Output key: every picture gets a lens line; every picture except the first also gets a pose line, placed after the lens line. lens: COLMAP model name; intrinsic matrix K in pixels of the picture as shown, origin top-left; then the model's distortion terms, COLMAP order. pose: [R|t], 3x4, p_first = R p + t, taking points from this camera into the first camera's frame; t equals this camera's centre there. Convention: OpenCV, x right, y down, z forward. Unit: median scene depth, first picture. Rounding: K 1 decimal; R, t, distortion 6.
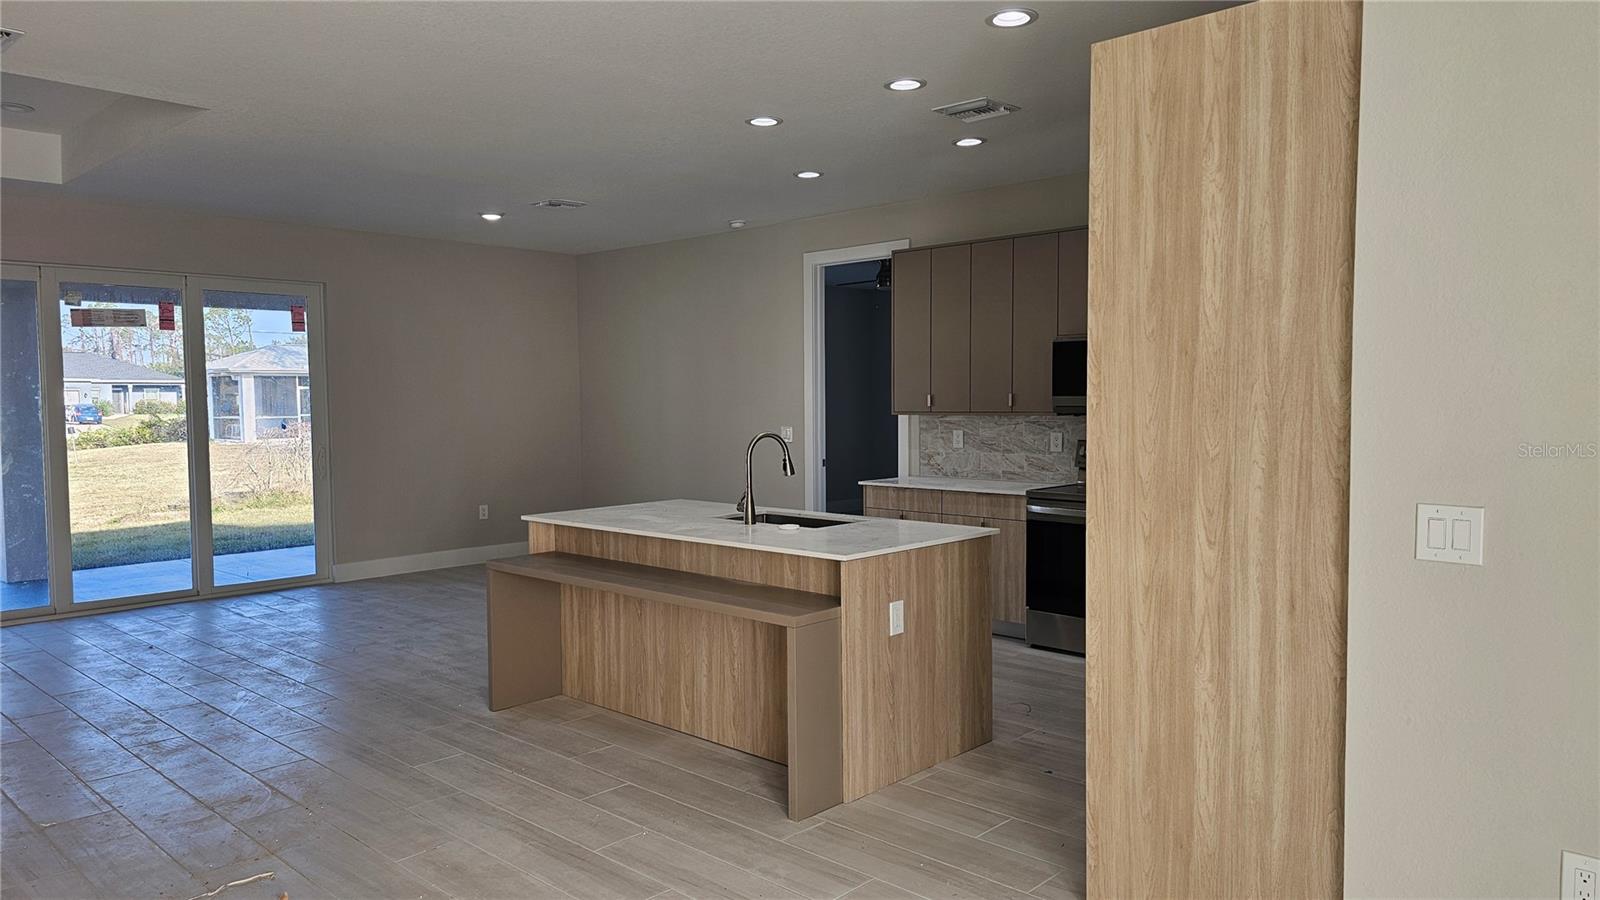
lens RADIAL K [[1078.4, 0, 799.1], [0, 1078.4, 450.7], [0, 0, 1]] dist [0.007887, 0.000058]
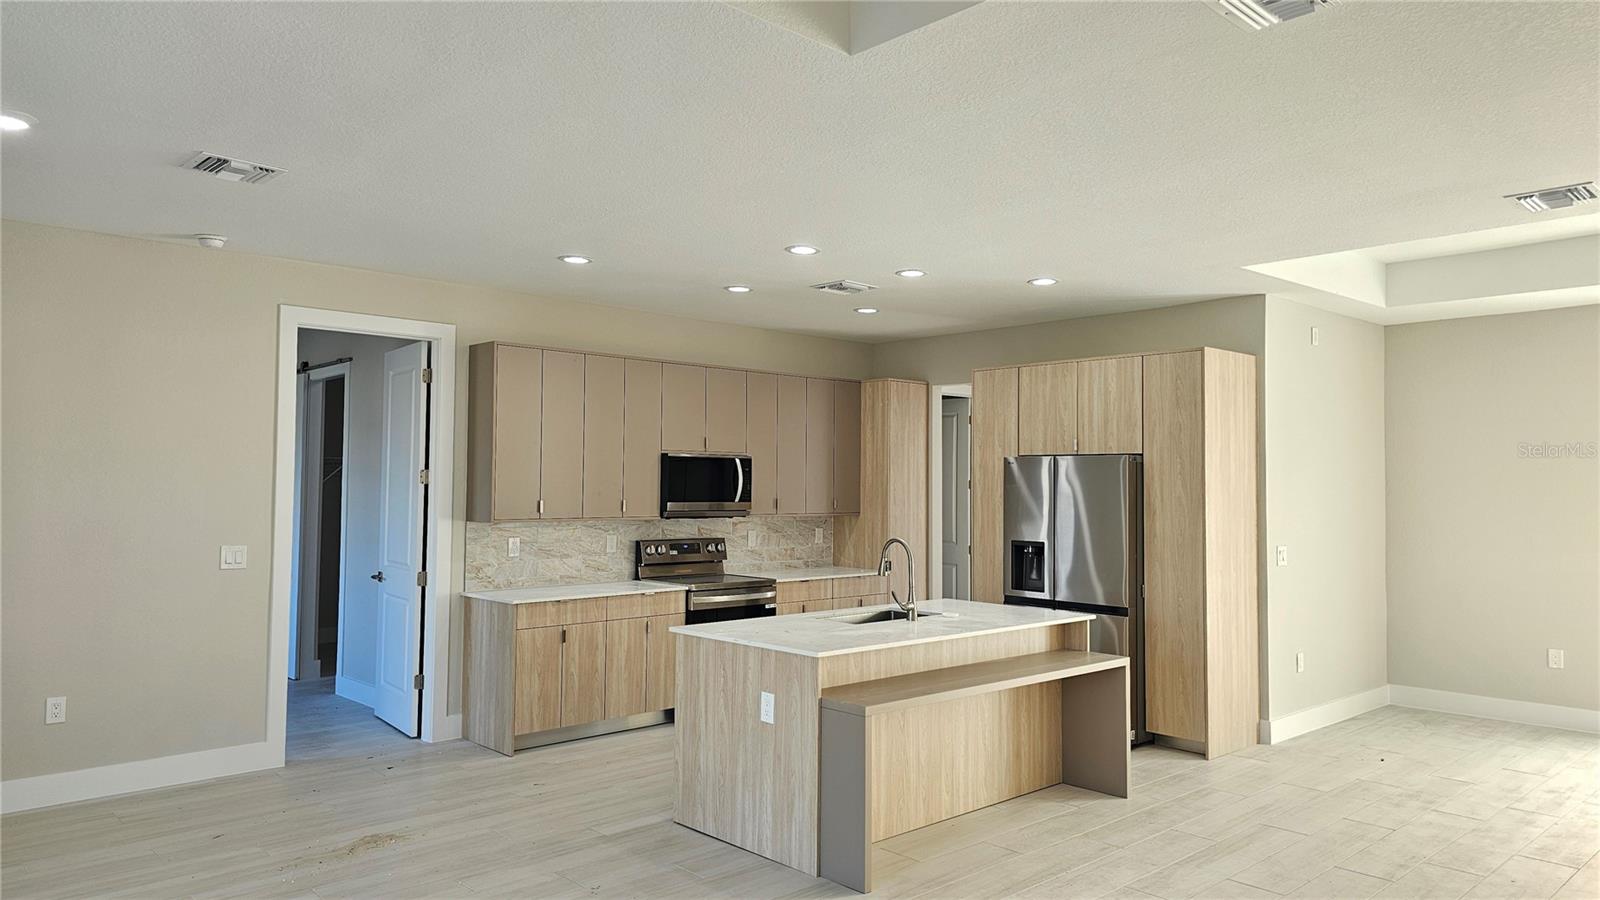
lens RADIAL K [[1078.4, 0, 799.1], [0, 1078.4, 447.9], [0, 0, 1]] dist [0.007887, 0.000058]
pose [[0.076089, 0.042504, 0.996195, -0.830439], [0.045362, 0.997909, -0.046042, -0.045629], [-0.996069, 0.048693, 0.074002, 0.720152]]
